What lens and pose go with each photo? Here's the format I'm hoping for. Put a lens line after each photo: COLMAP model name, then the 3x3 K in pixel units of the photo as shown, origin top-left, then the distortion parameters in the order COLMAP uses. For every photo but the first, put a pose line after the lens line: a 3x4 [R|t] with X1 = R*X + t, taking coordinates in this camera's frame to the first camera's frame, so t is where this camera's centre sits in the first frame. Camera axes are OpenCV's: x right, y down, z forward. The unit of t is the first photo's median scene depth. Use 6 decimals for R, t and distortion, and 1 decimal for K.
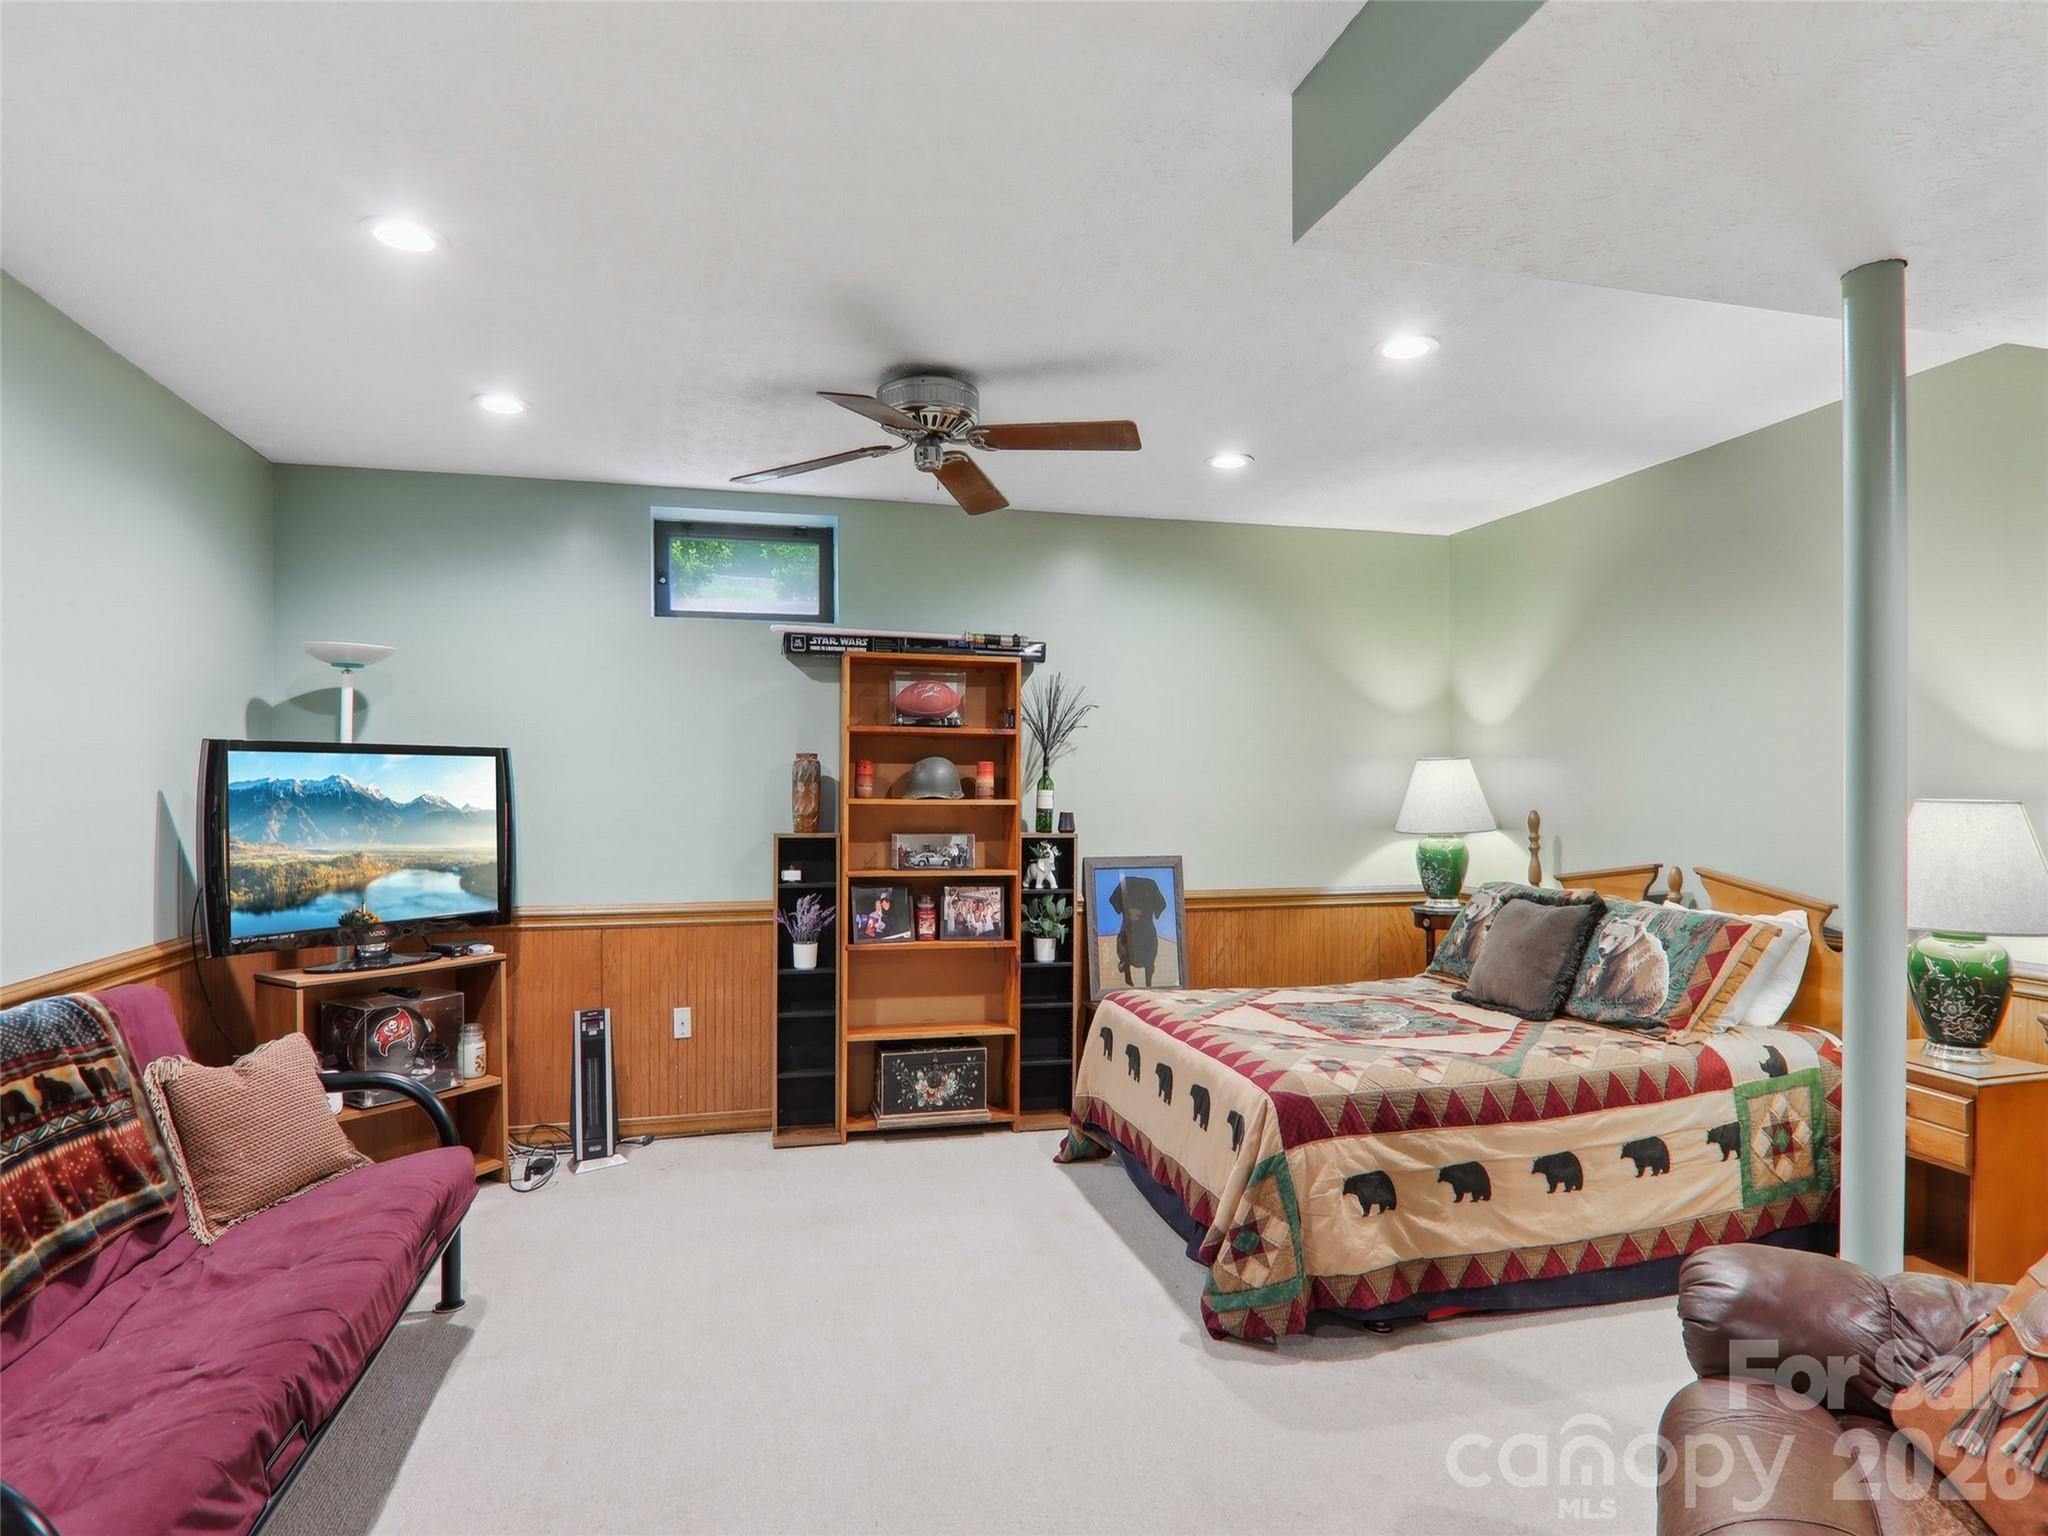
lens RADIAL K [[1124.6, 0, 1024.0], [0, 1124.6, 768.0], [0, 0, 1]] dist [0.009919, -0.022579]
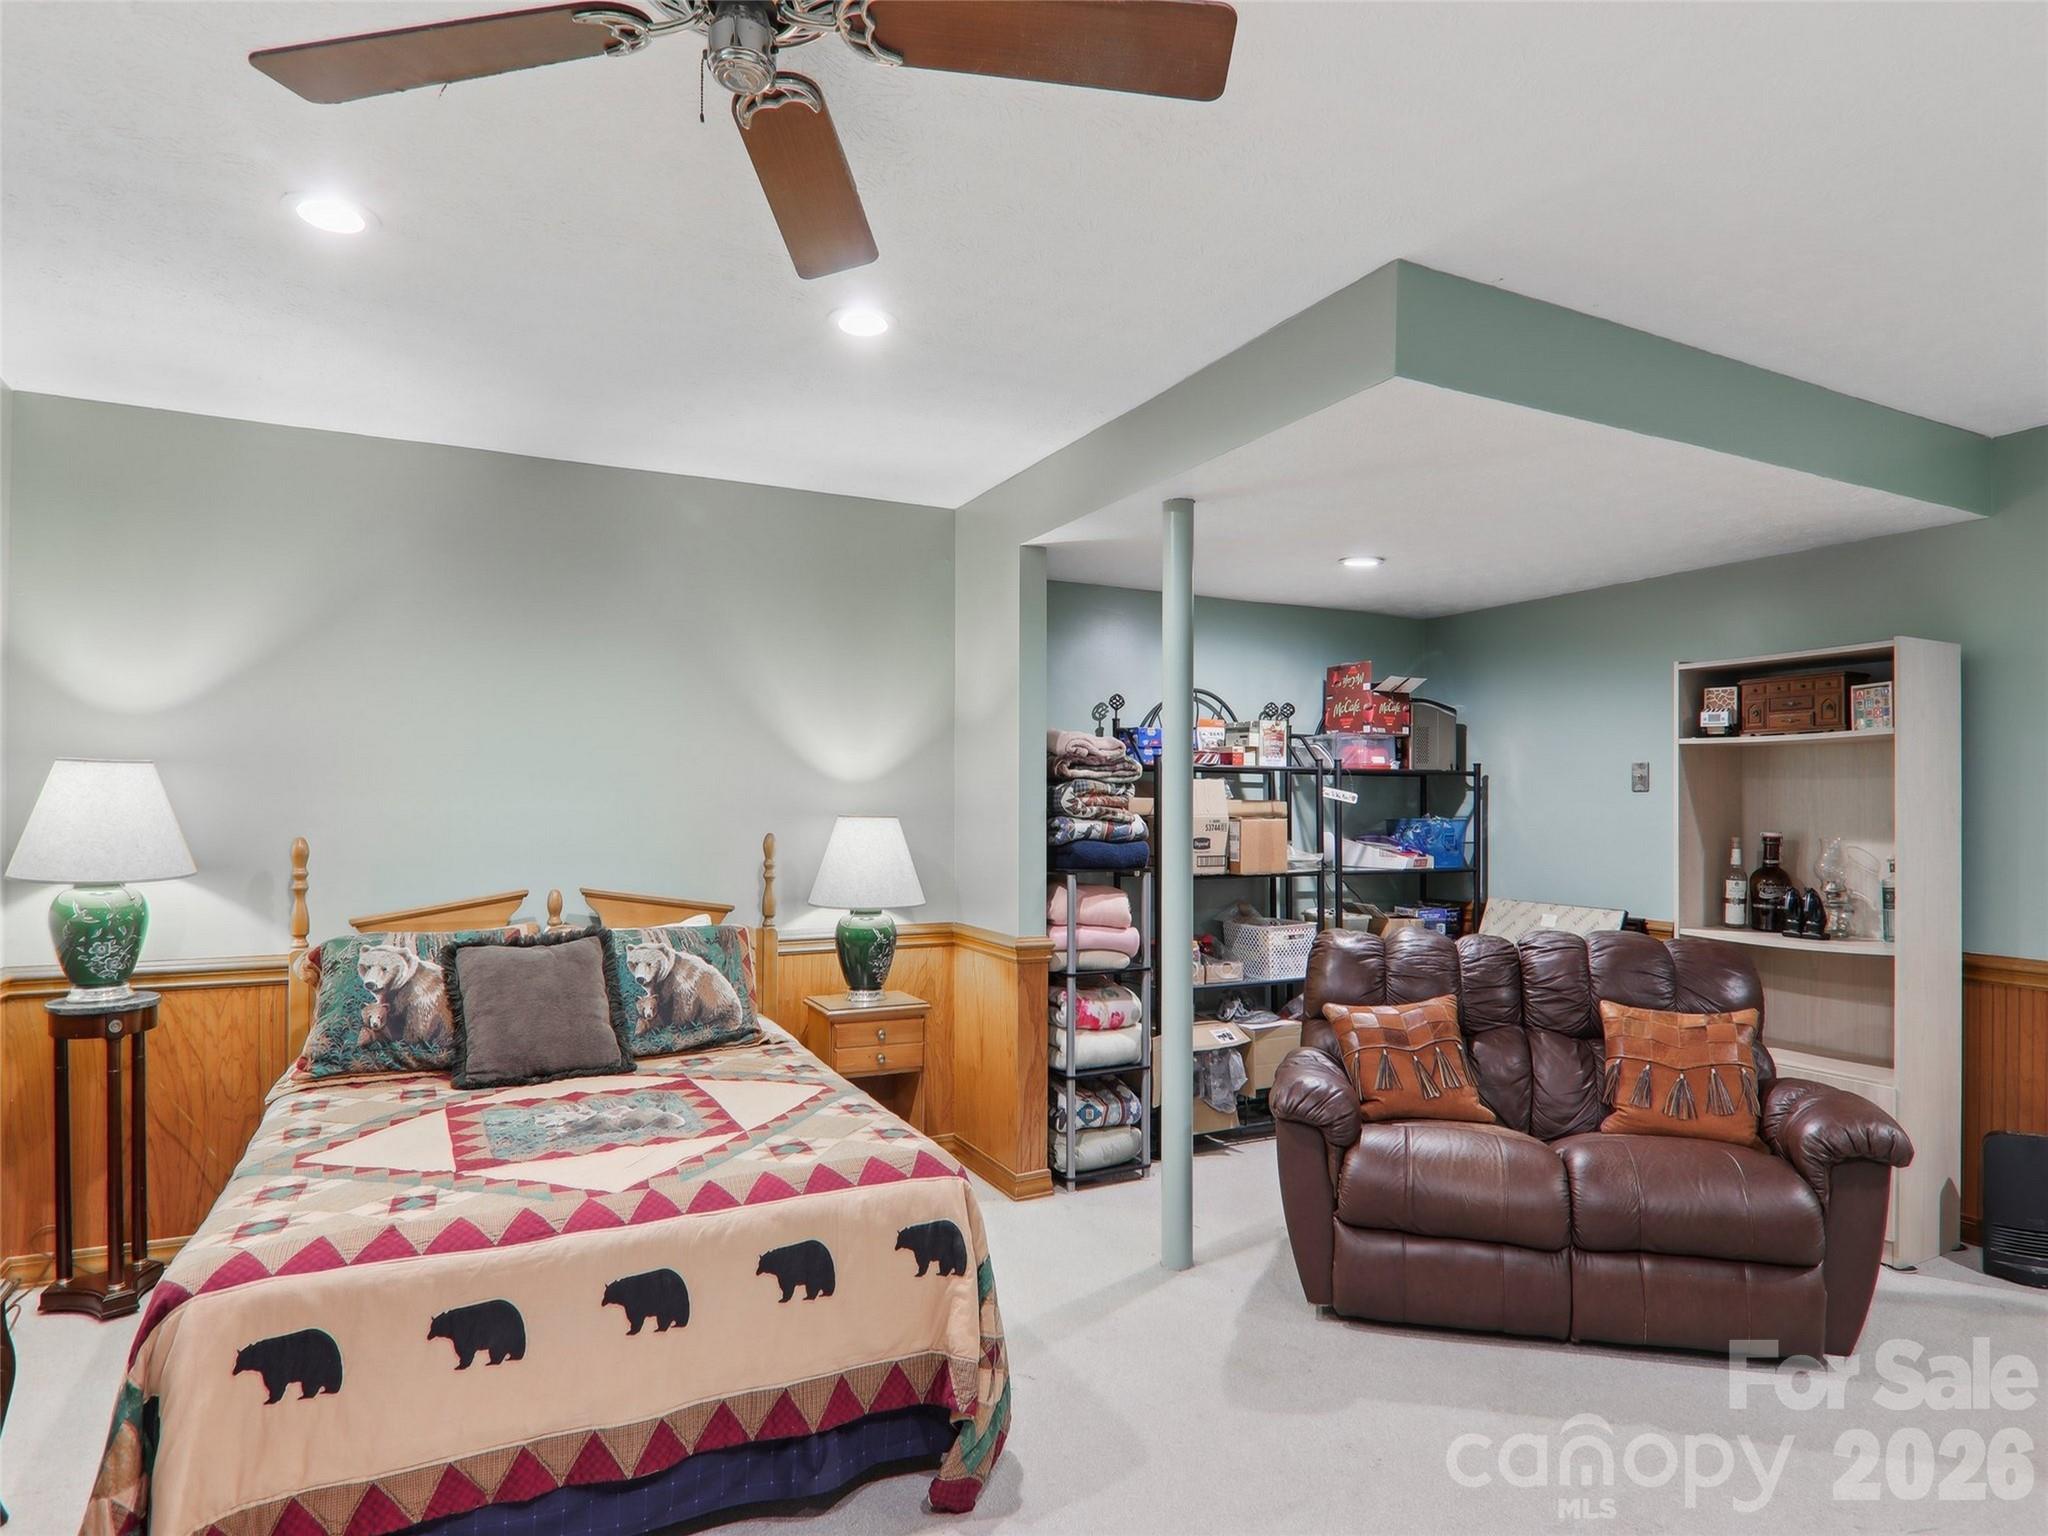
lens RADIAL K [[1132.9, 0, 1027.2], [0, 1132.9, 774.8], [0, 0, 1]] dist [0.002235, -0.020114]
pose [[-0.215085, 0.027777, 0.976200, -0.443467], [-0.016084, 0.999359, -0.031980, 0.014378], [-0.976463, -0.022580, -0.214501, 0.814409]]
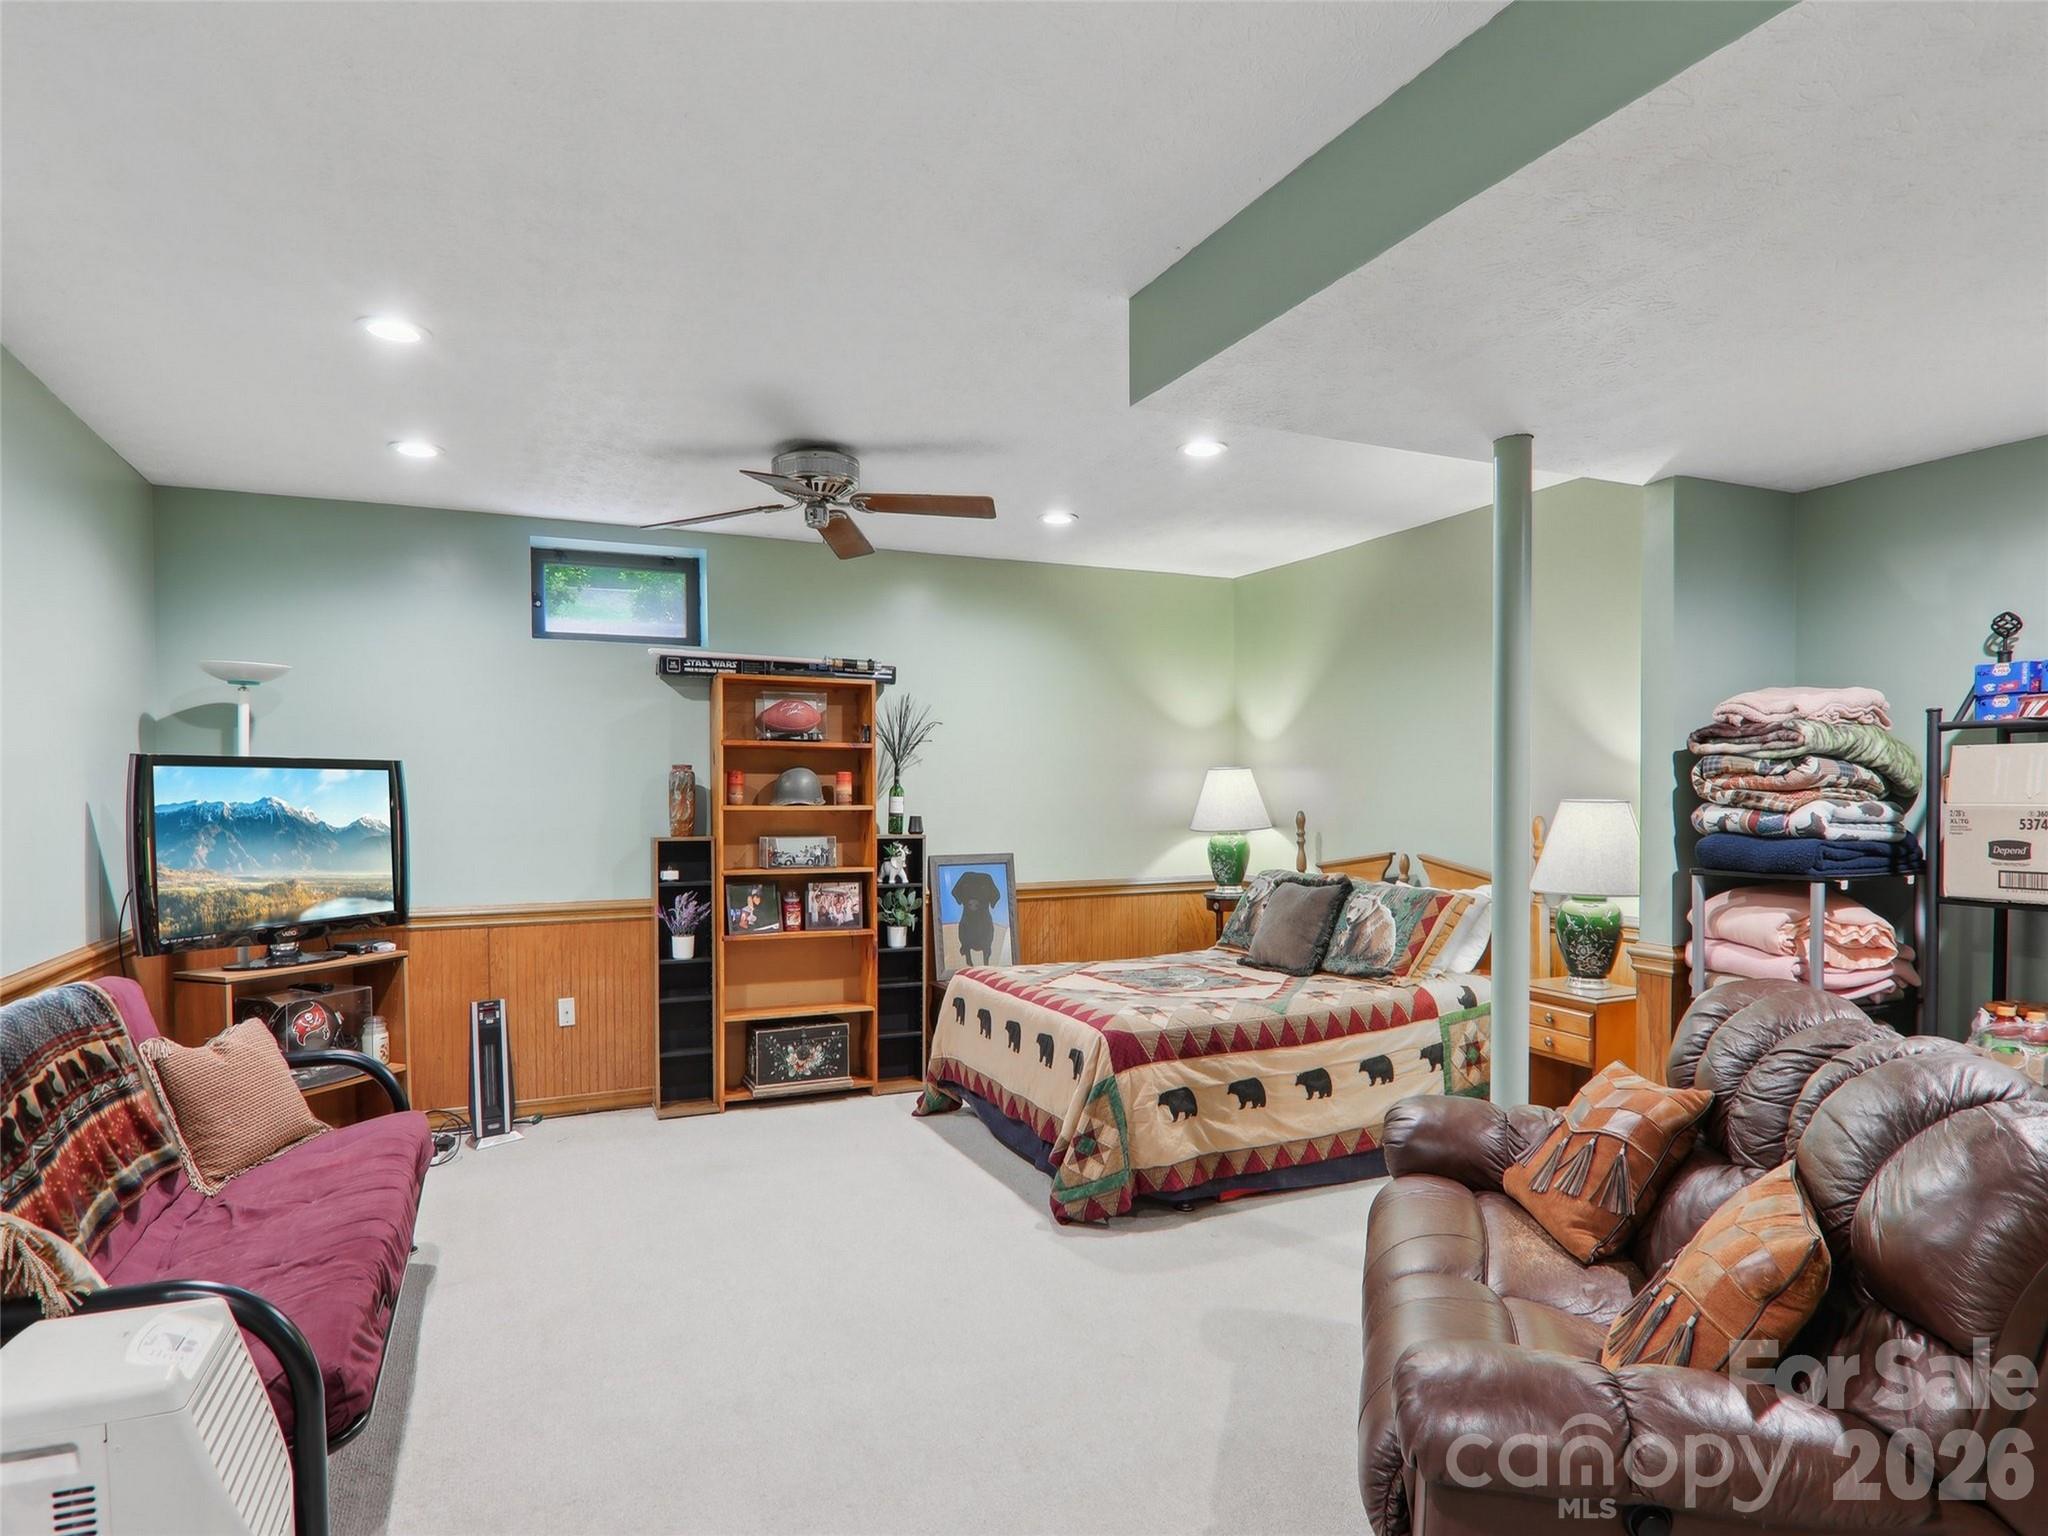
lens RADIAL K [[1145.0, 0, 1022.2], [0, 1145.0, 776.2], [0, 0, 1]] dist [-0.000389, -0.002463]
pose [[0.983957, -0.002930, 0.178379, -0.074878], [0.002569, 0.999994, 0.002251, -0.004031], [-0.178385, -0.001757, 0.983959, -0.192923]]
